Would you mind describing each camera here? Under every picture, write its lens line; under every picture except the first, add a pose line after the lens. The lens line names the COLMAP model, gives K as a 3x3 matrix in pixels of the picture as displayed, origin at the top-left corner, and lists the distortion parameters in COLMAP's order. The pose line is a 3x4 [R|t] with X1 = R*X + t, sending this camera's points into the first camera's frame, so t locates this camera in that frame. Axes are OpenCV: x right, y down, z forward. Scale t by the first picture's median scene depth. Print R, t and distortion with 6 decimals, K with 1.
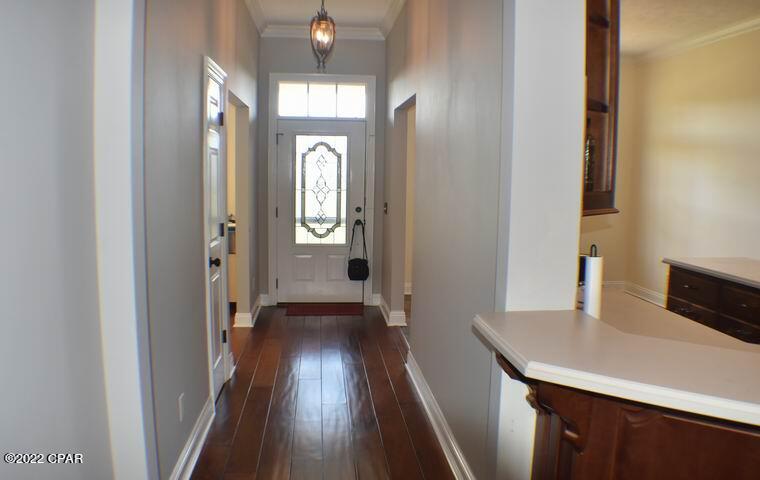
lens RADIAL K [[640.2, 0, 380.0], [0, 640.2, 240.0], [0, 0, 1]] dist [-0.175243, 0.015546]
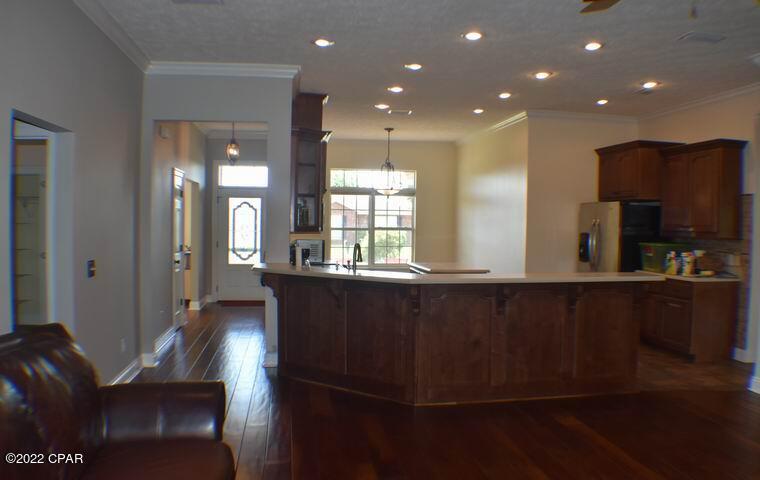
lens RADIAL K [[640.2, 0, 380.0], [0, 640.2, 240.0], [0, 0, 1]] dist [-0.175243, 0.015546]
pose [[0.998895, 0.000389, 0.046986, 0.179158], [0.003269, 0.996968, -0.077747, 0.072801], [-0.046873, 0.077814, 0.995865, -0.638886]]
